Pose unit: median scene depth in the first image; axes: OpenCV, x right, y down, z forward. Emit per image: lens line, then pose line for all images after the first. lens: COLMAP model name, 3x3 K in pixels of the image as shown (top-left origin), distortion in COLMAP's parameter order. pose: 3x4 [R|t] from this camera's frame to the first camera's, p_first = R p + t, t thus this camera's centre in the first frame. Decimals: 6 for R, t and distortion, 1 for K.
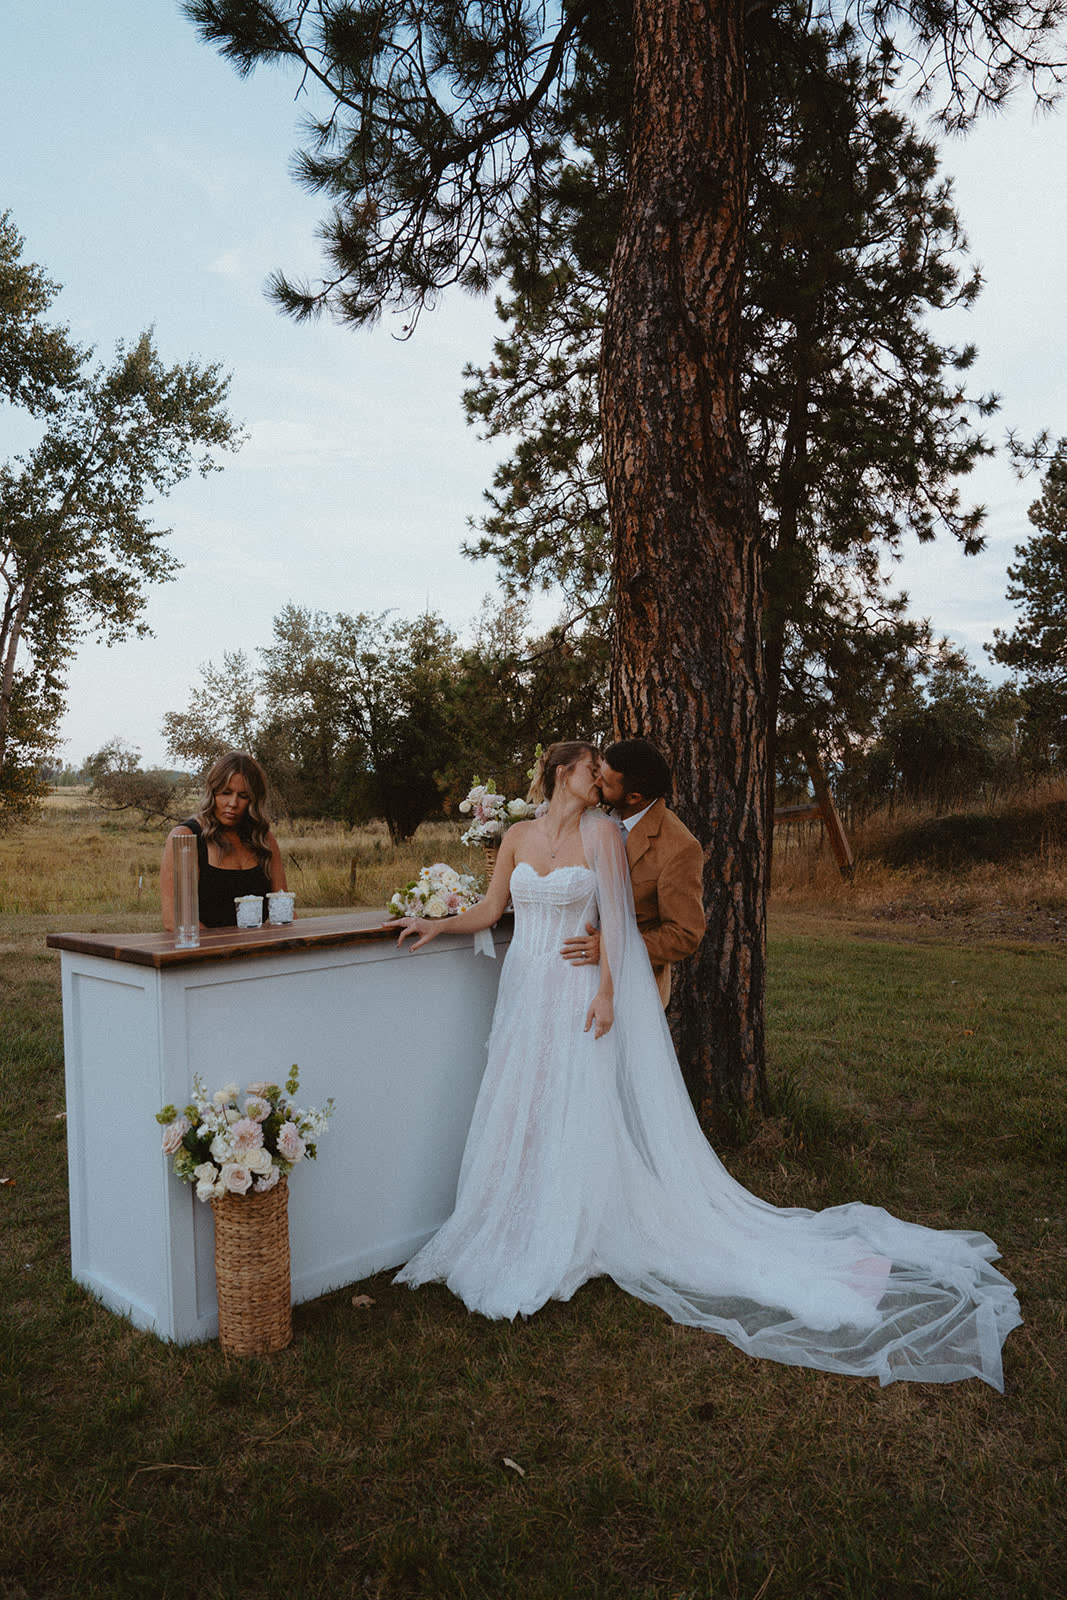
lens RADIAL K [[1096.5, 0, 533.5], [0, 1096.5, 800.0], [0, 0, 1]] dist [-0.113581, 0.090427]
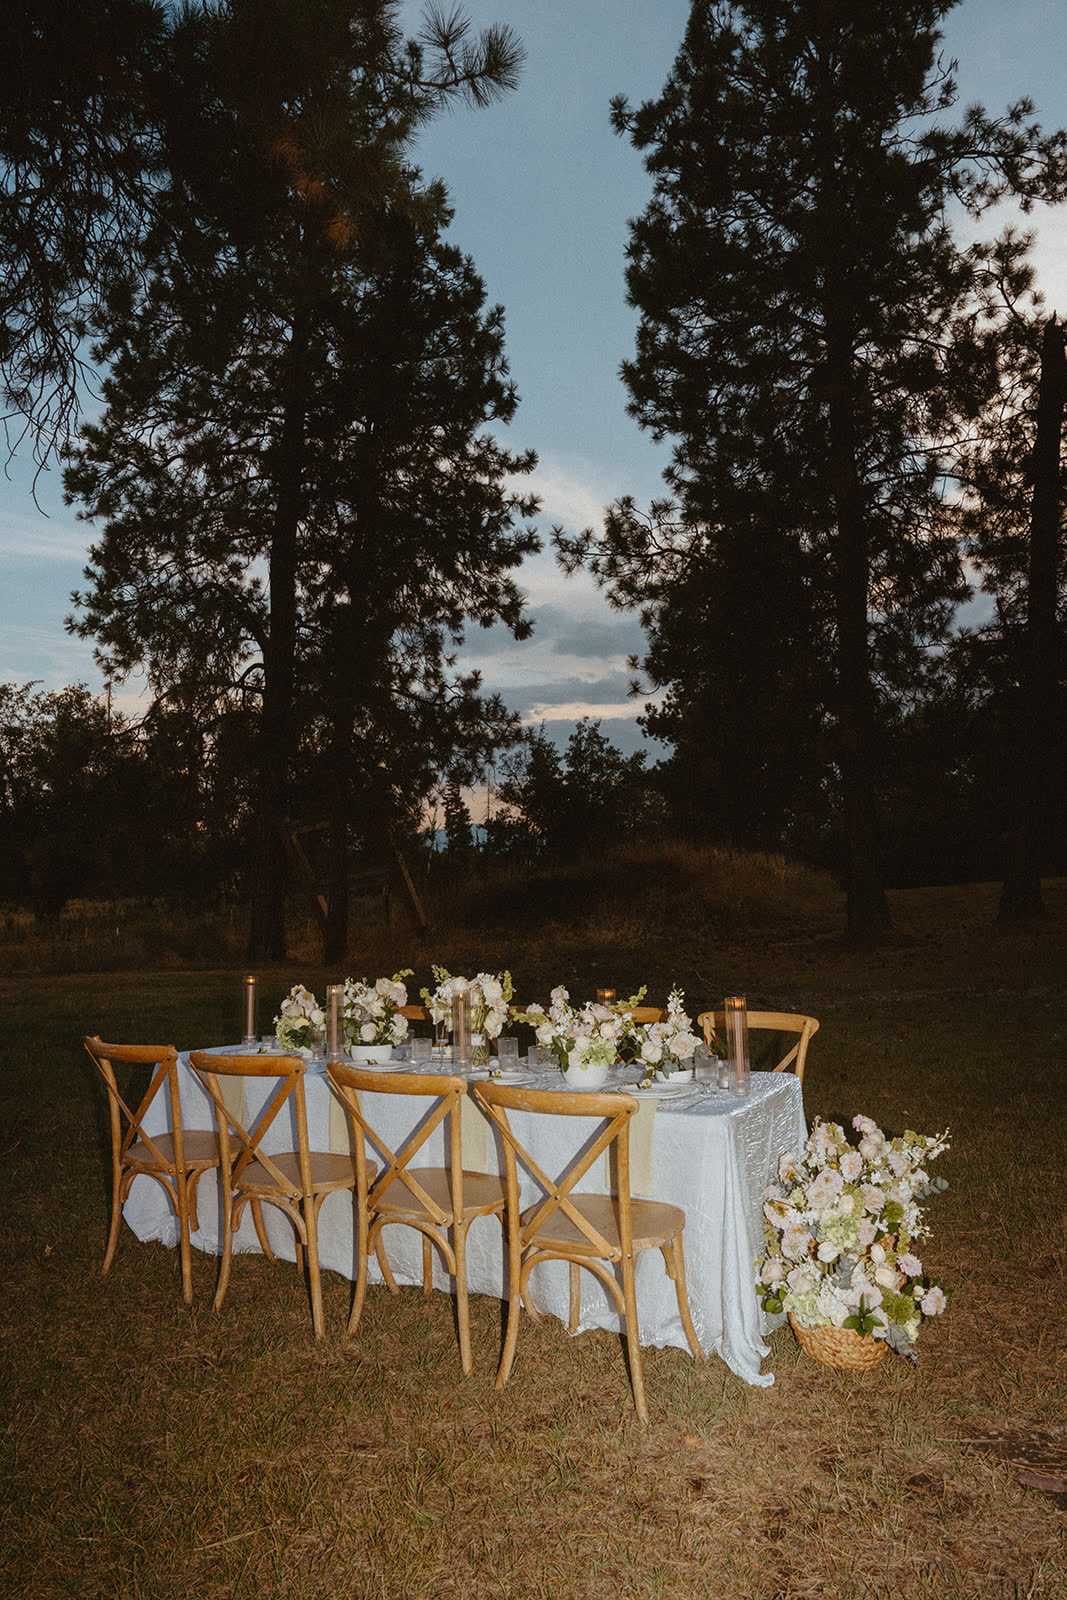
lens RADIAL K [[1096.5, 0, 533.5], [0, 1096.5, 800.0], [0, 0, 1]] dist [-0.113581, 0.090427]
pose [[0.968504, -0.010035, 0.248794, 0.106321], [0.026353, 0.997707, -0.062347, 0.004814], [-0.247598, 0.066940, 0.966548, -0.057659]]
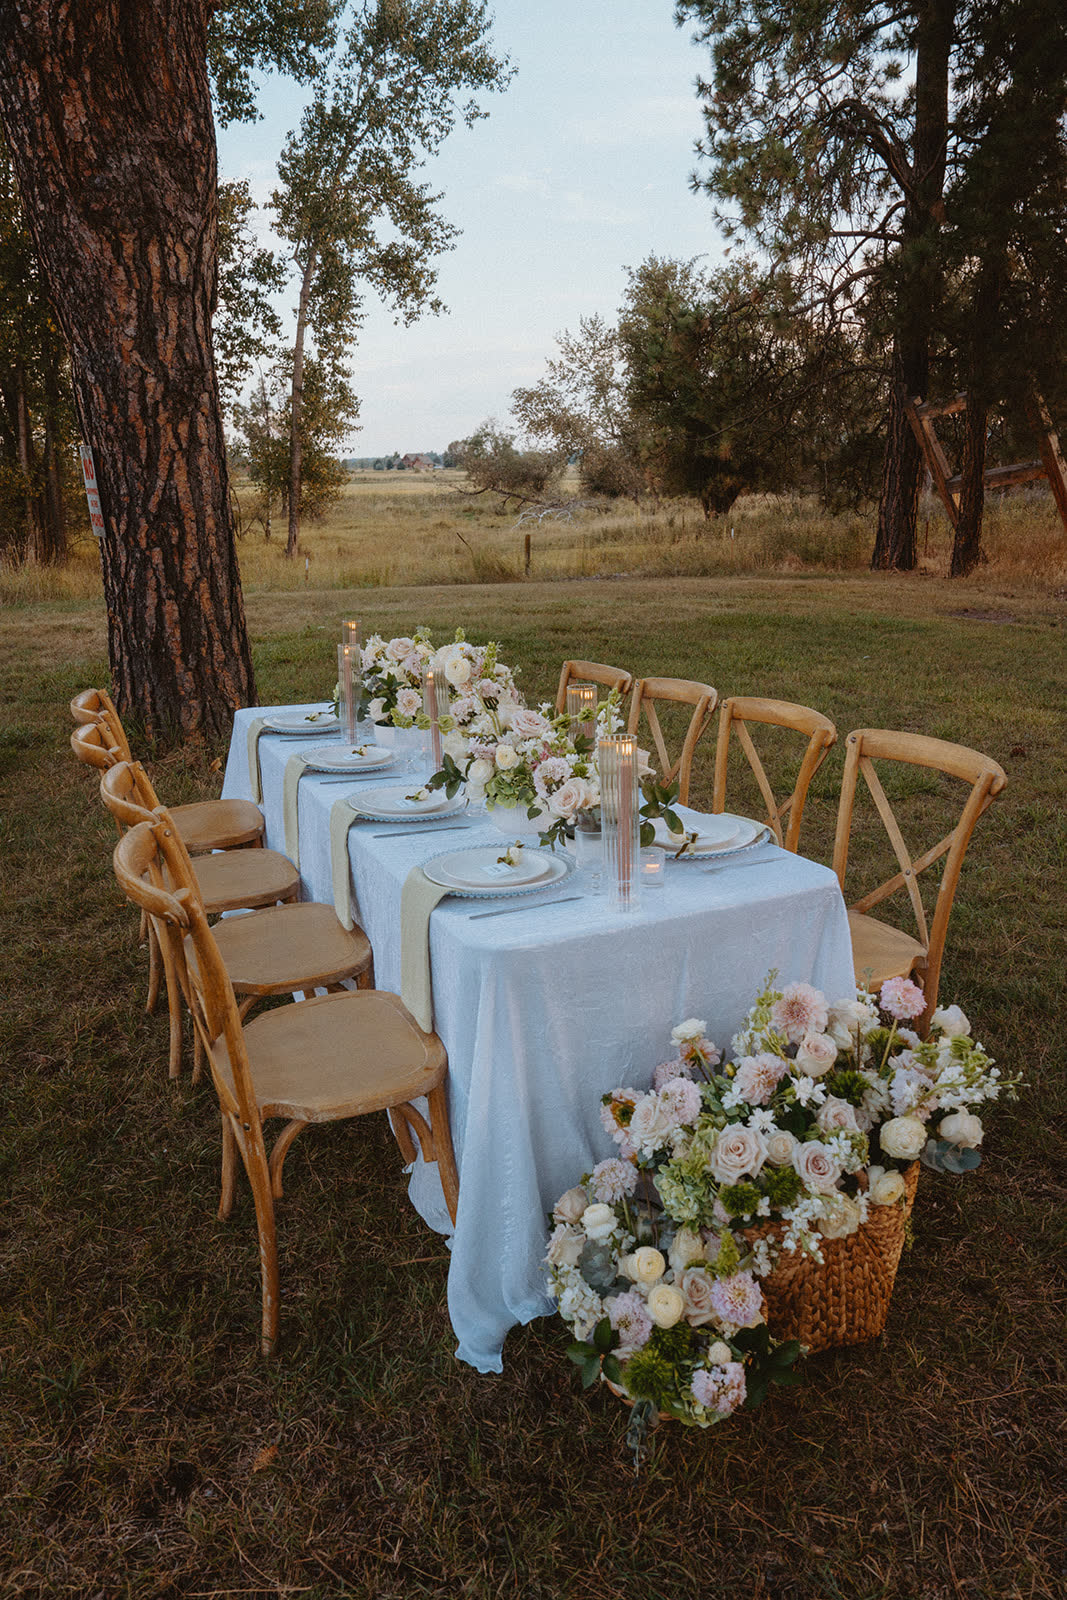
lens RADIAL K [[1151.8, 0, 533.5], [0, 1151.8, 800.0], [0, 0, 1]] dist [-0.099217, 0.090213]
pose [[0.930374, 0.057635, -0.362053, 0.182687], [0.044268, 0.962678, 0.267006, 0.004834], [0.363930, -0.264443, 0.893099, -0.005707]]
